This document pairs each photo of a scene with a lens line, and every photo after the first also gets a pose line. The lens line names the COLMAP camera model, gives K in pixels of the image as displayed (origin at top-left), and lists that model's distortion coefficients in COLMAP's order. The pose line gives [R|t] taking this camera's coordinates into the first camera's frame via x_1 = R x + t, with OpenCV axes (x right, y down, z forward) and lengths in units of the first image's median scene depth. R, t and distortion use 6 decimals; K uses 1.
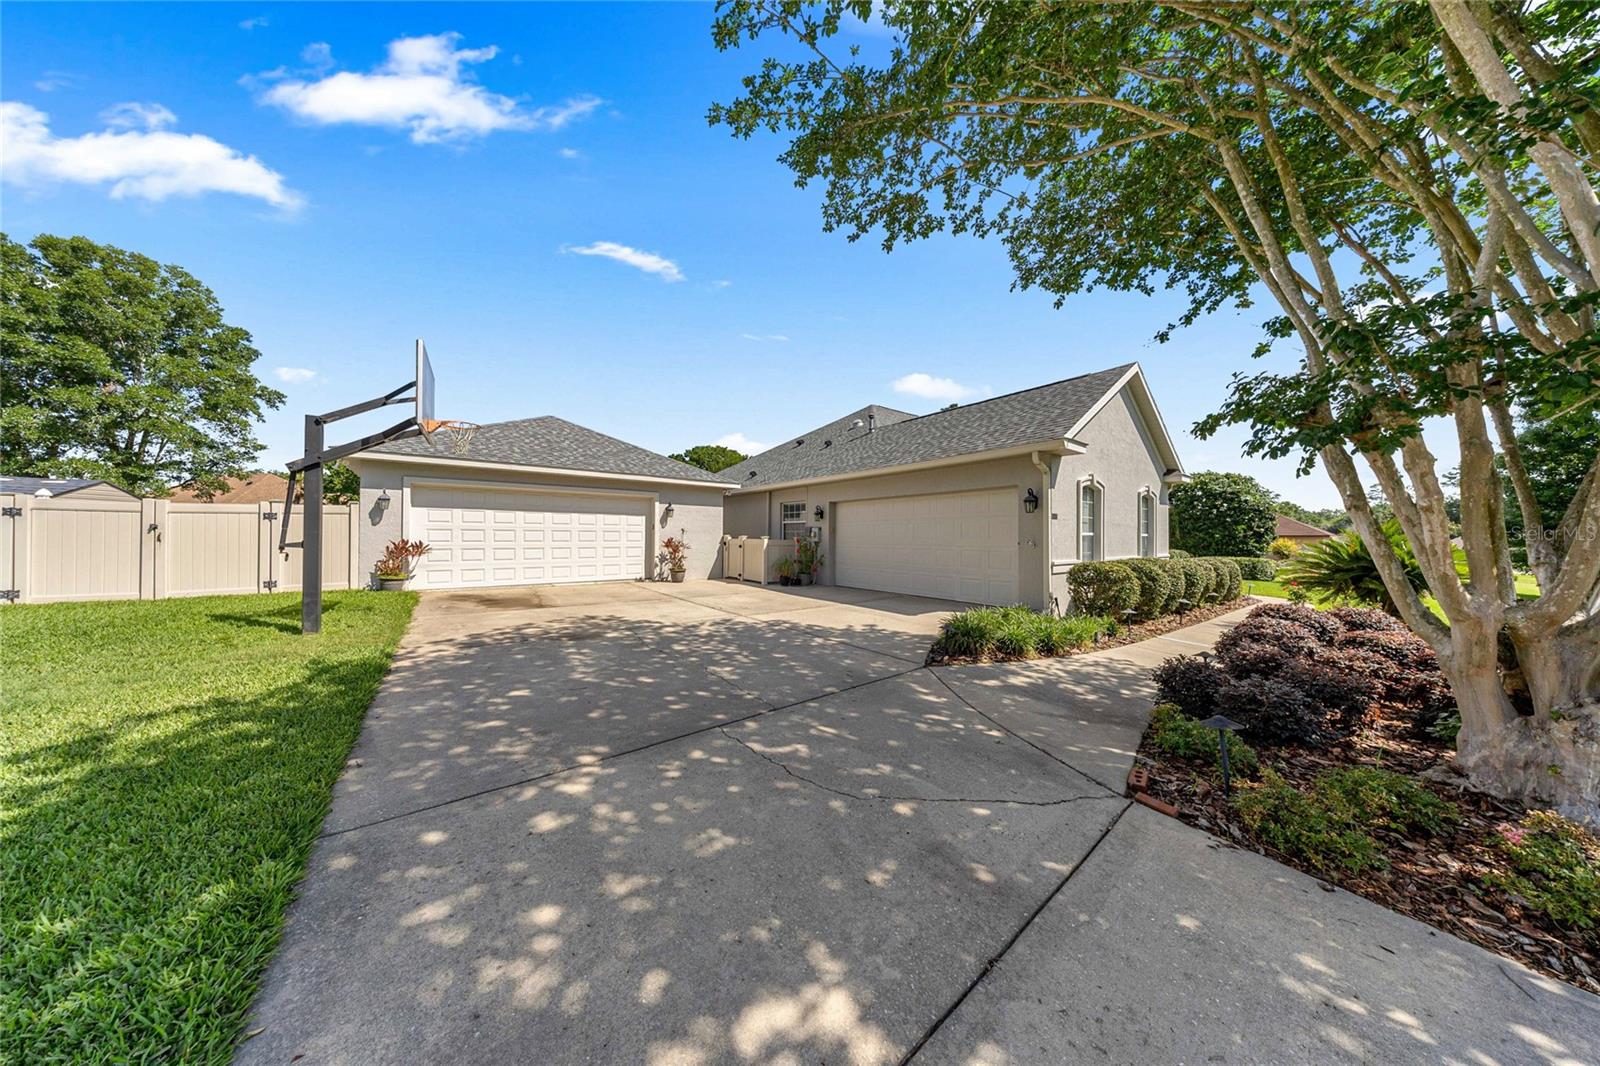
lens RADIAL K [[450.7, 0, 821.1], [0, 450.7, 529.4], [0, 0, 1]] dist [-0.000184, 0.000025]
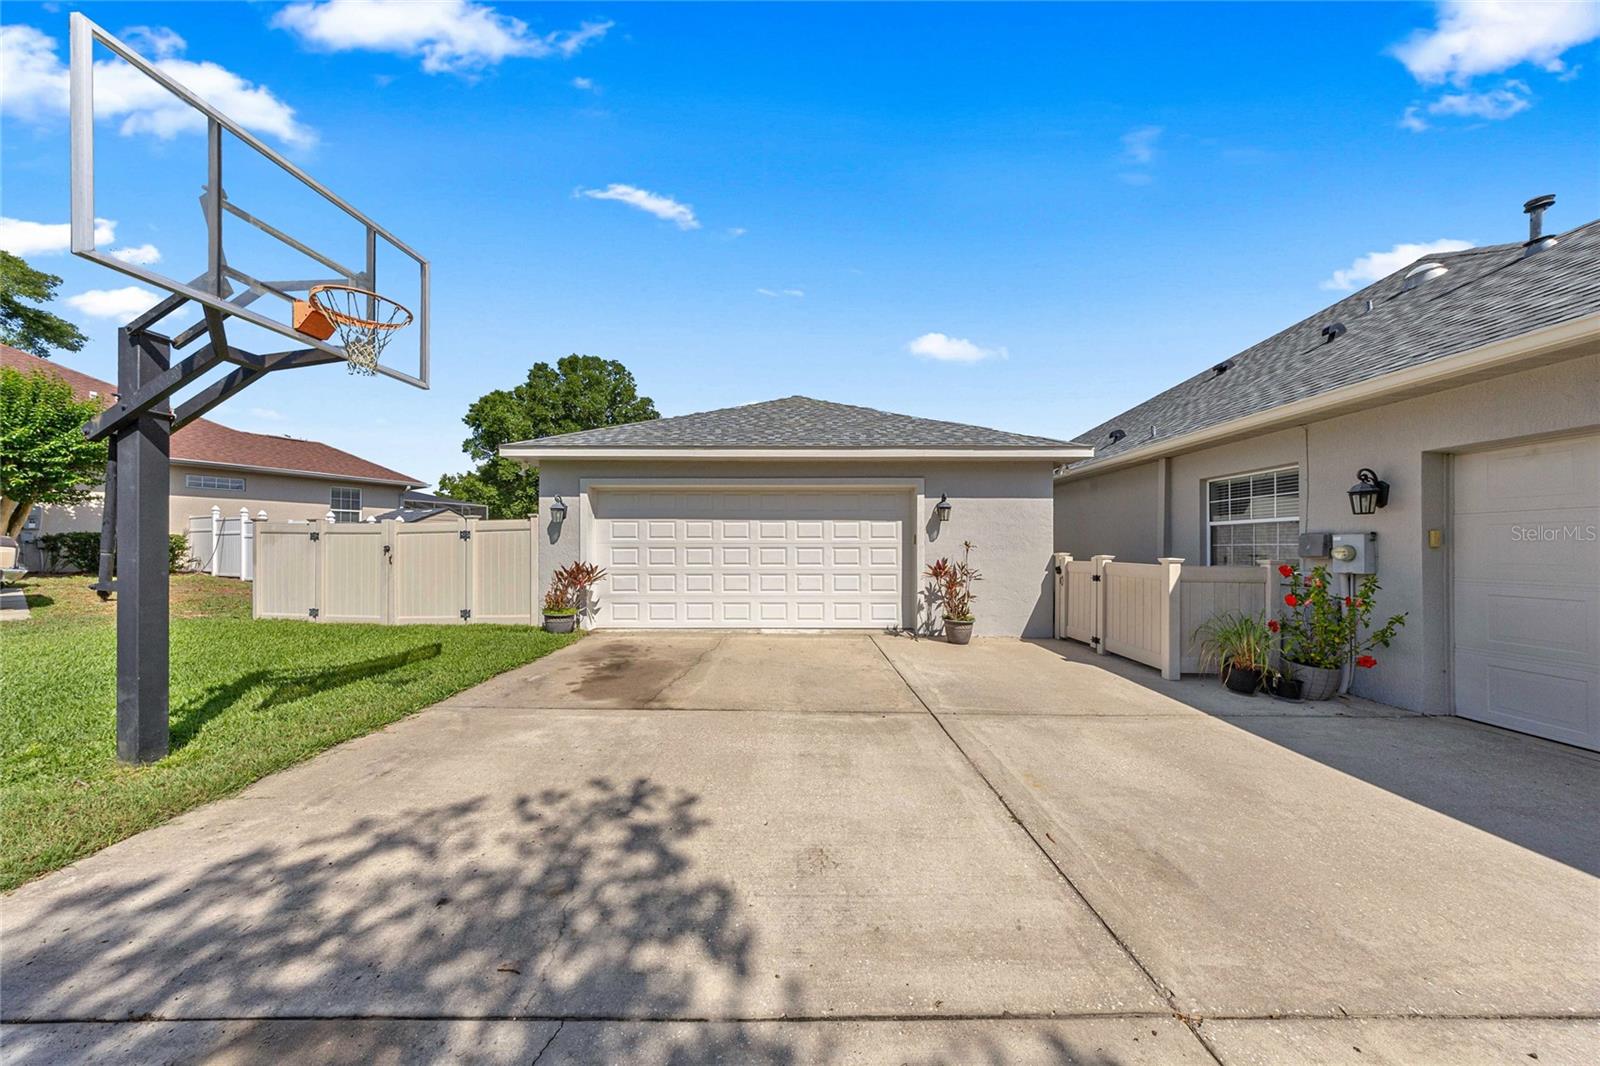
lens RADIAL K [[466.4, 0, 789.6], [0, 466.4, 540.2], [0, 0, 1]] dist [-0.000128, 0.000016]
pose [[0.743004, -0.015427, -0.669109, -0.096030], [0.014008, 0.999874, -0.007498, -0.001918], [0.669140, -0.003802, 0.743127, 0.453703]]
